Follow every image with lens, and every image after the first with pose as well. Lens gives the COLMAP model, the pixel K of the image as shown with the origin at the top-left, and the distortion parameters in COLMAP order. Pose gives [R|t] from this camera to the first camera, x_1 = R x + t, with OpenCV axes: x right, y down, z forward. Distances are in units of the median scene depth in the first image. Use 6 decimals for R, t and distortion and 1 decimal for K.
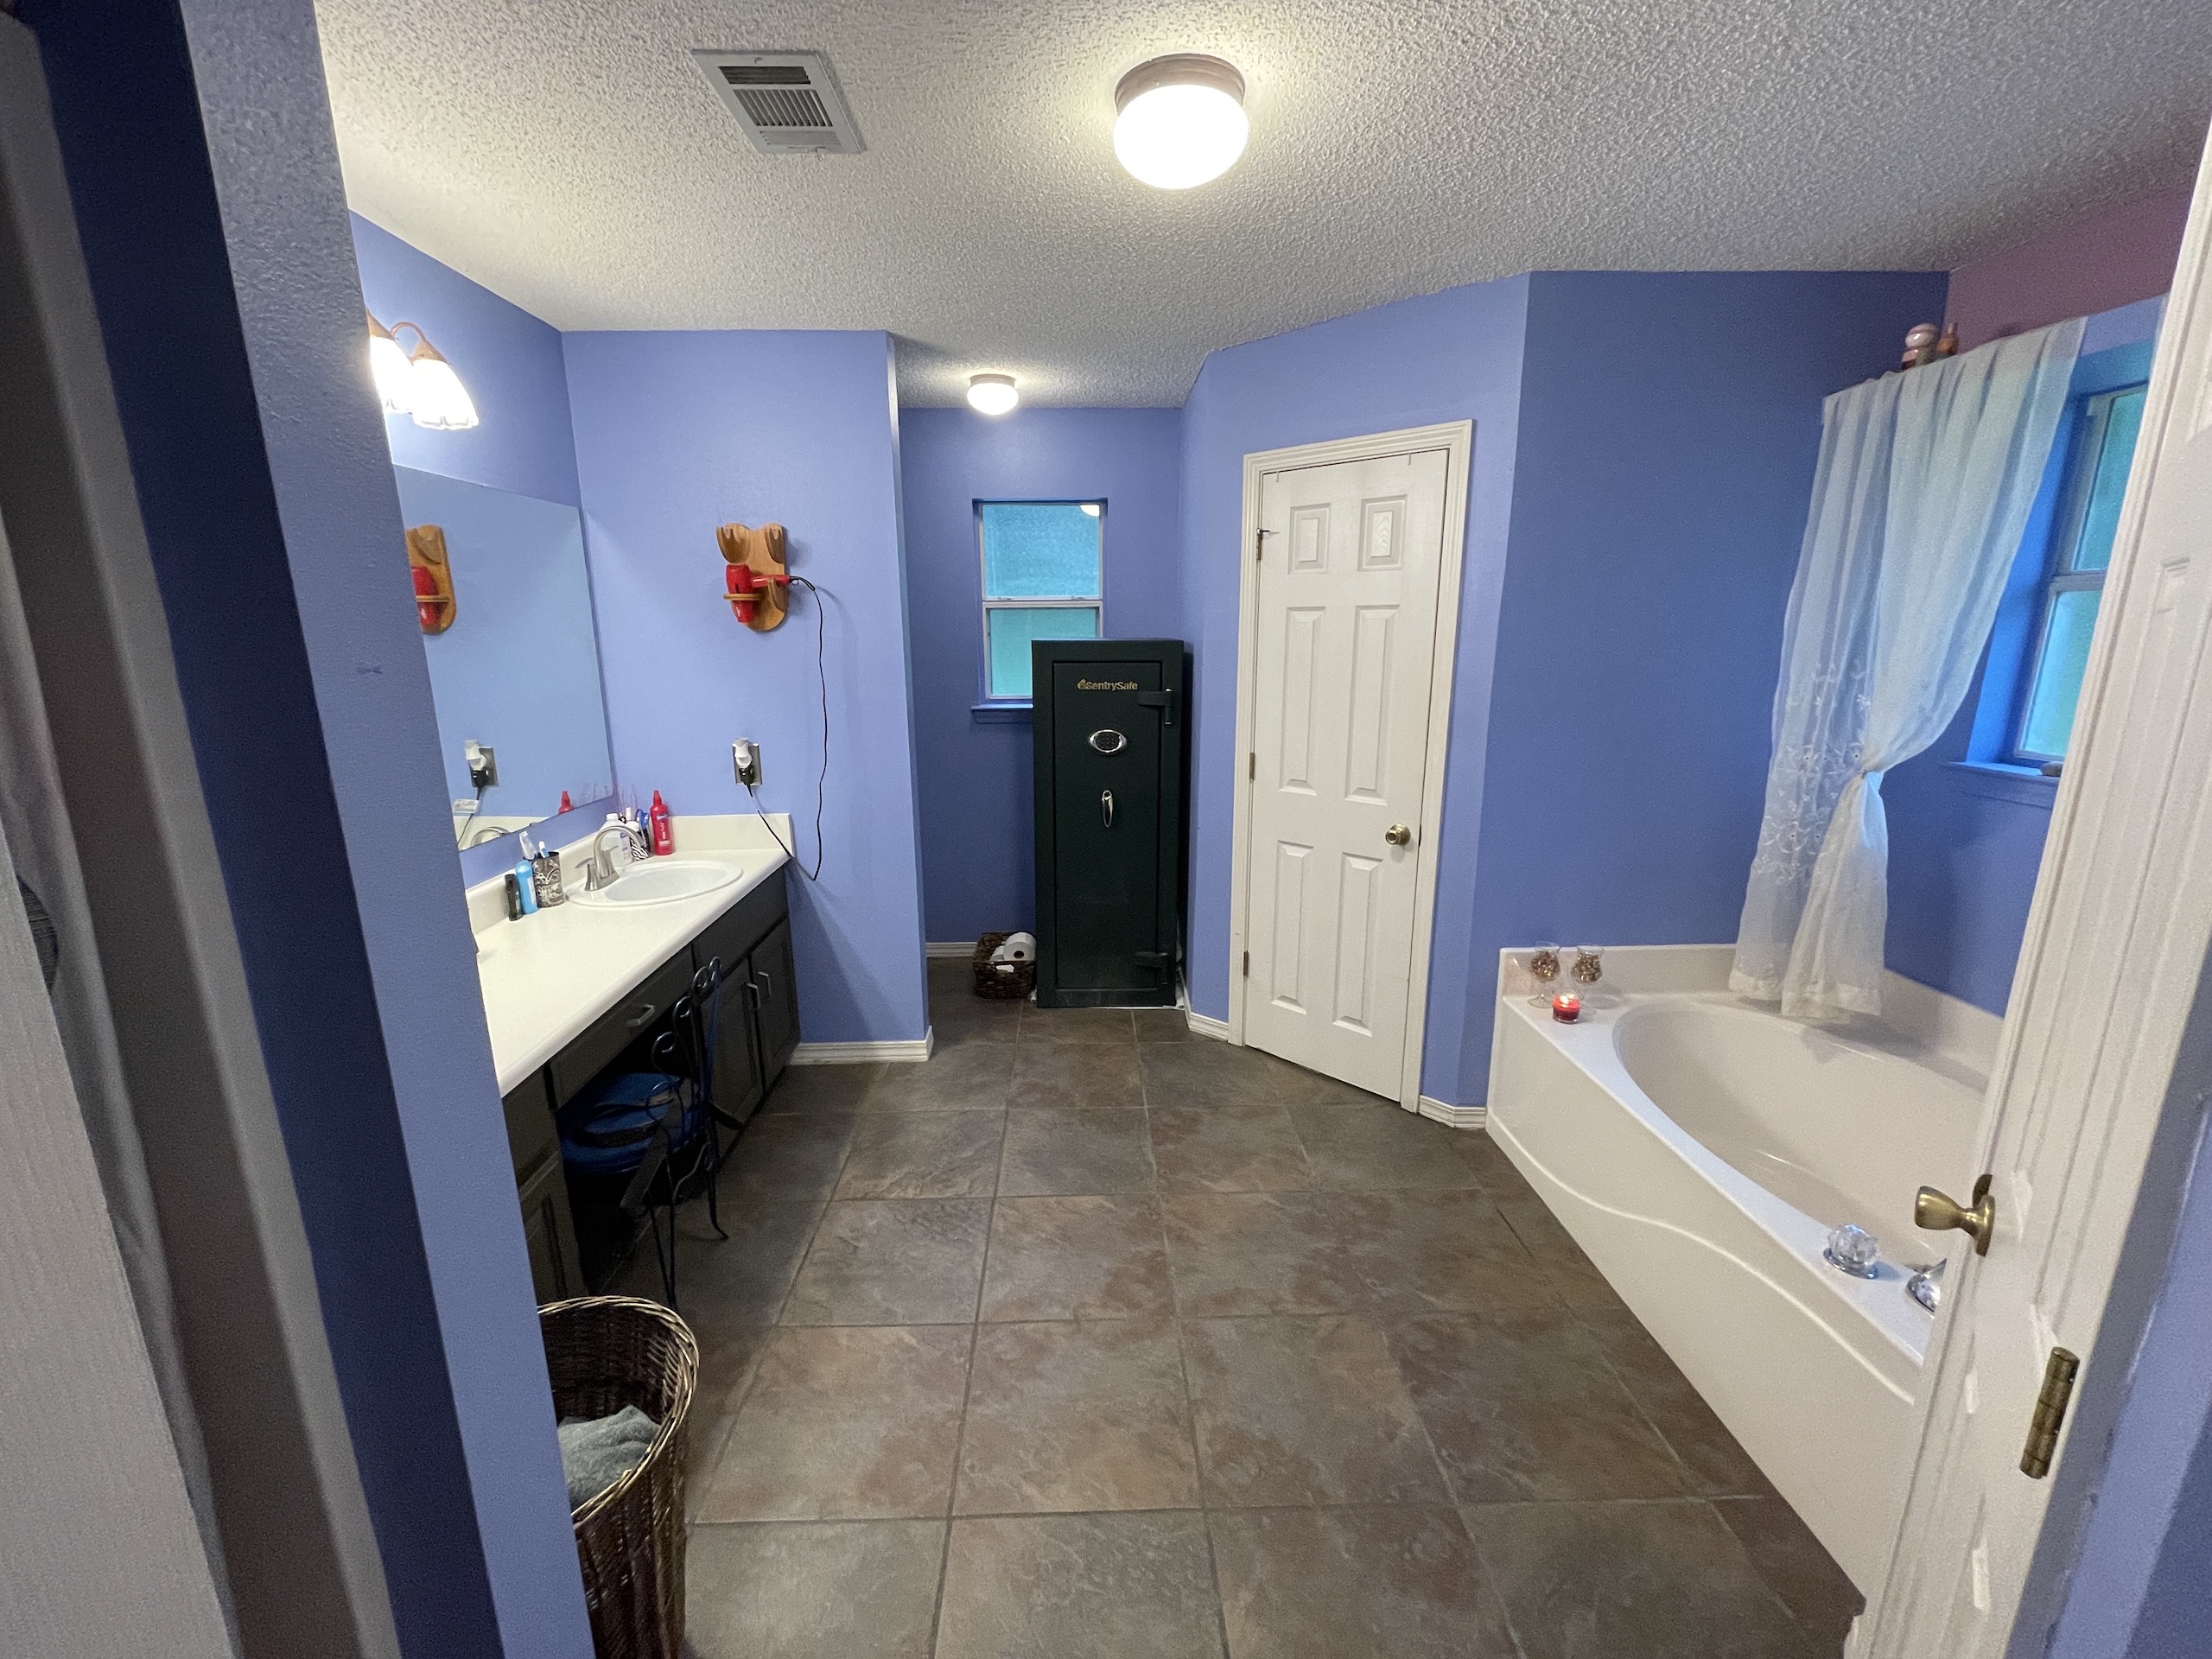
lens RADIAL K [[888.9, 0, 1101.8], [0, 888.9, 822.8], [0, 0, 1]] dist [0.001916, -0.000016]
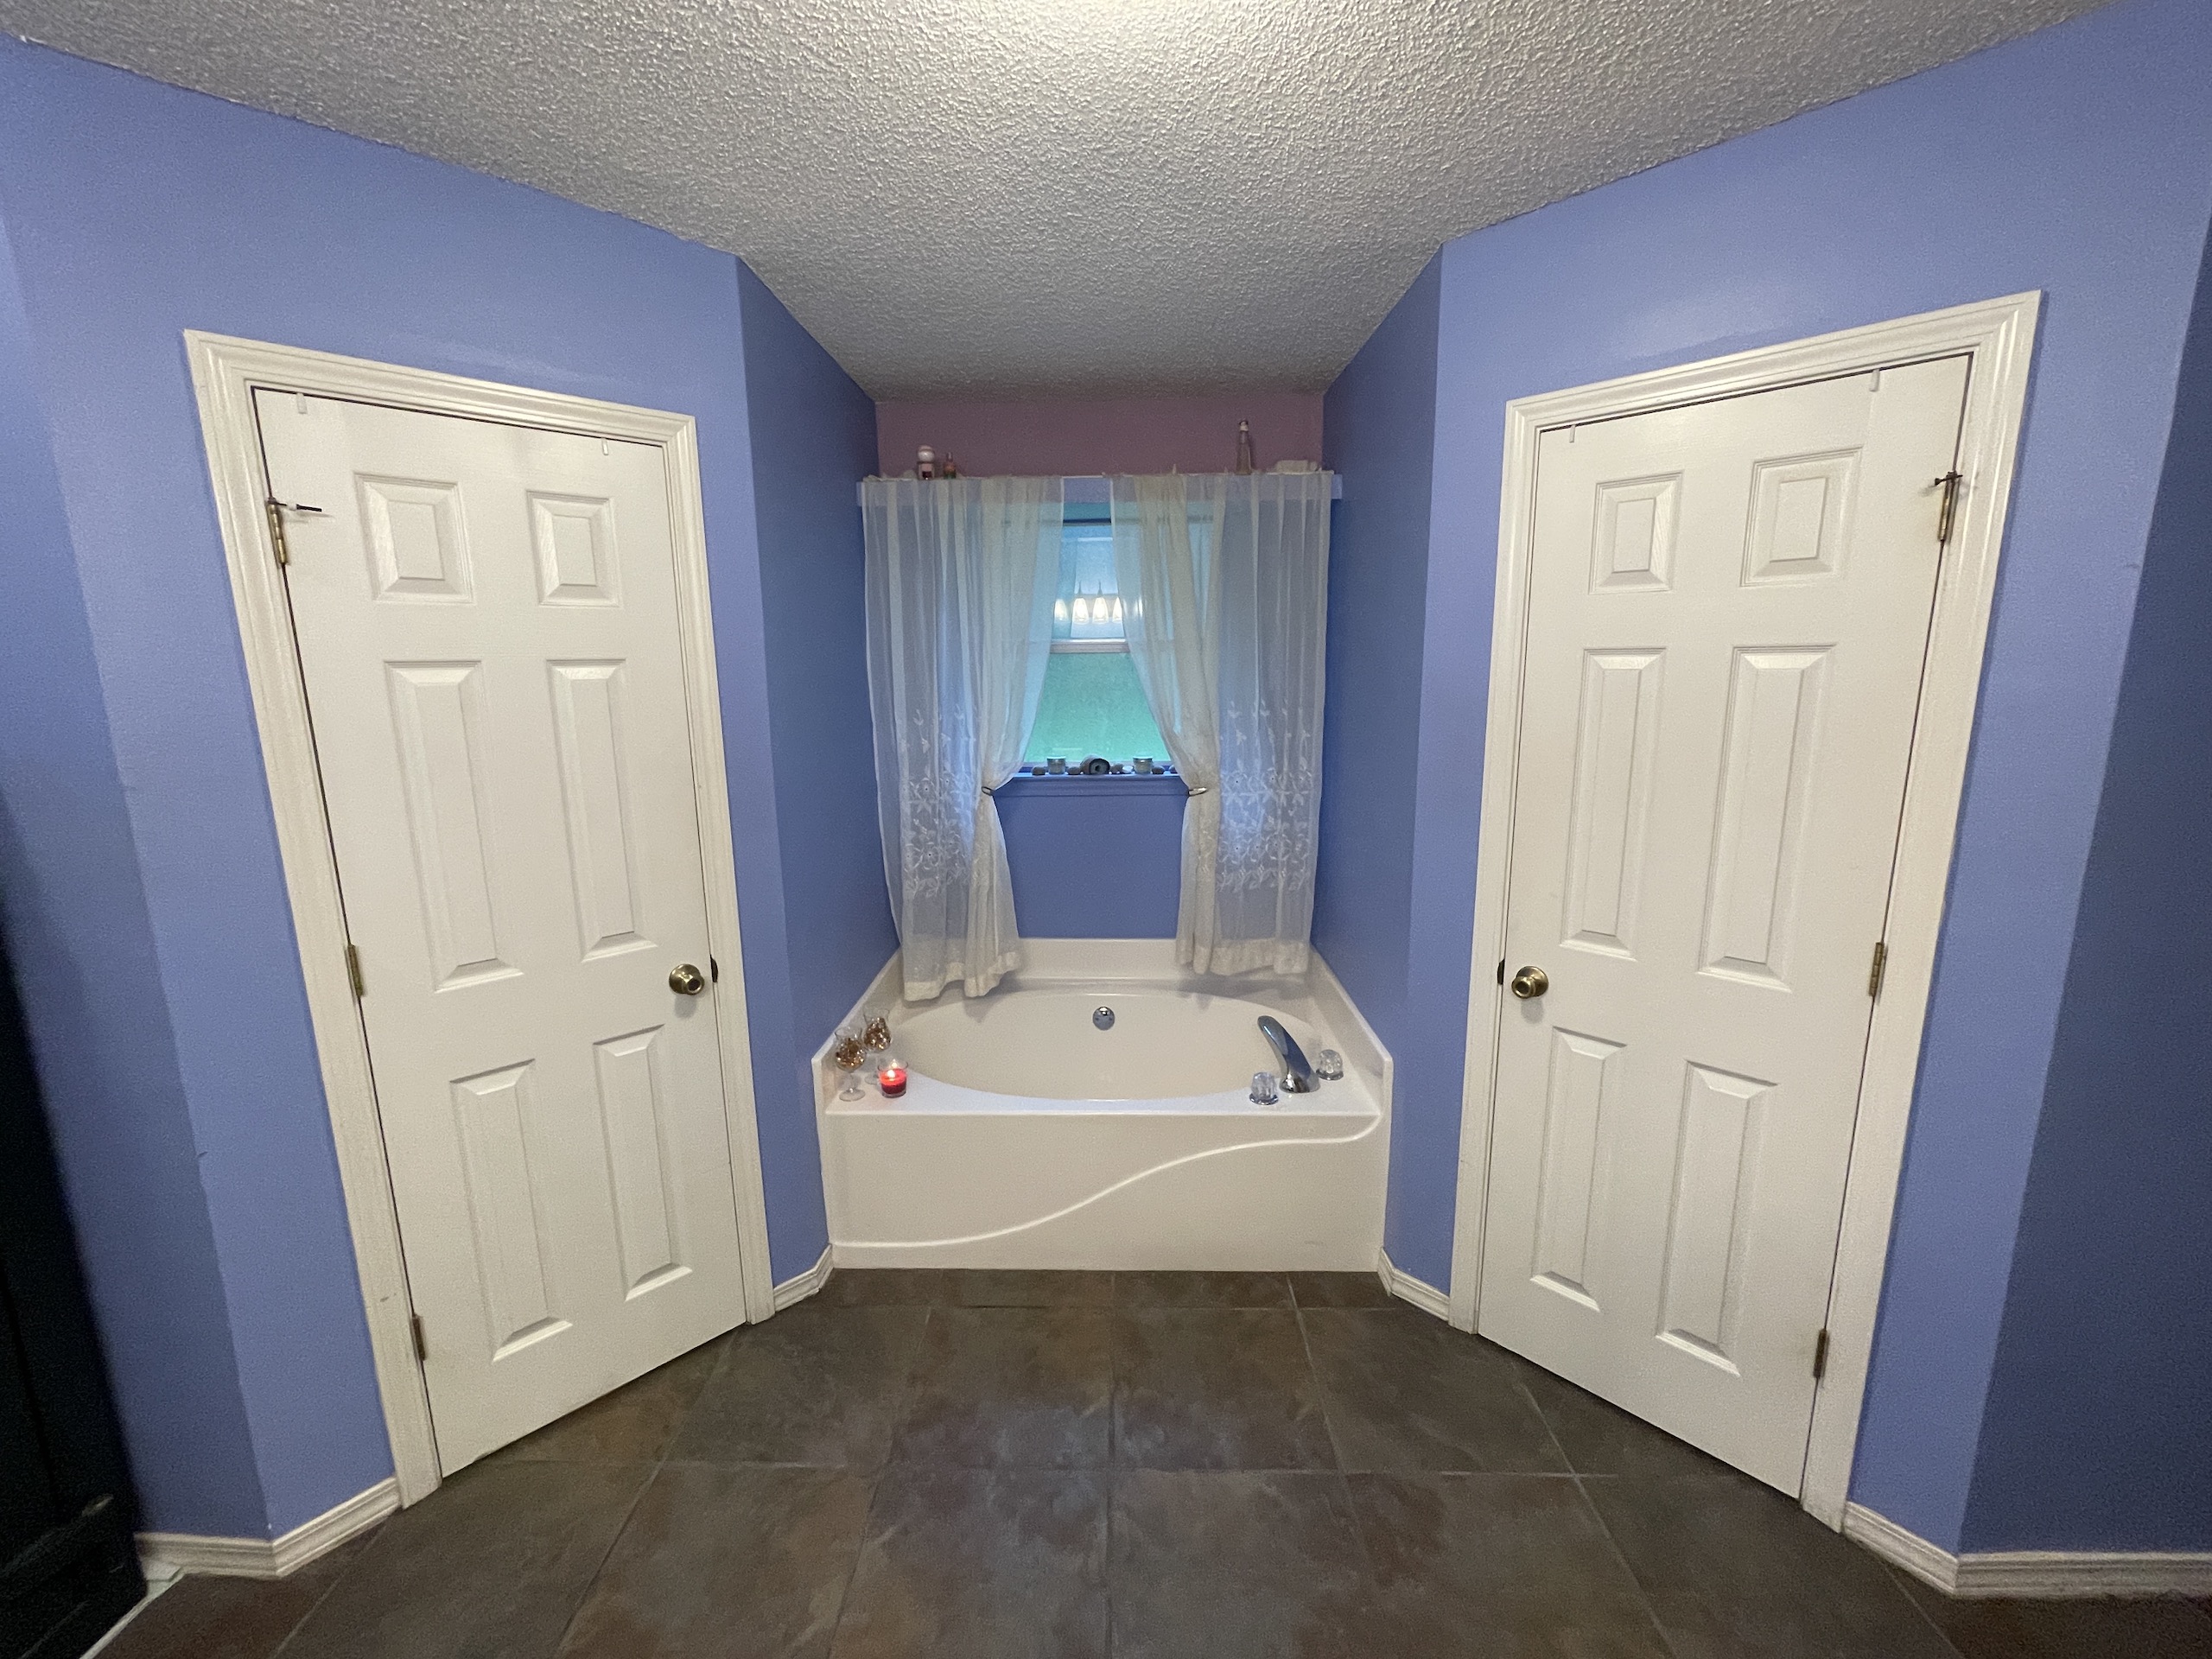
lens RADIAL K [[888.9, 0, 1104.2], [0, 888.9, 830.9], [0, 0, 1]] dist [0.001916, -0.000016]
pose [[0.066808, -0.181642, 0.981093, -0.321307], [0.229920, 0.959630, 0.162012, -0.140853], [-0.970914, 0.214749, 0.105874, 0.583153]]
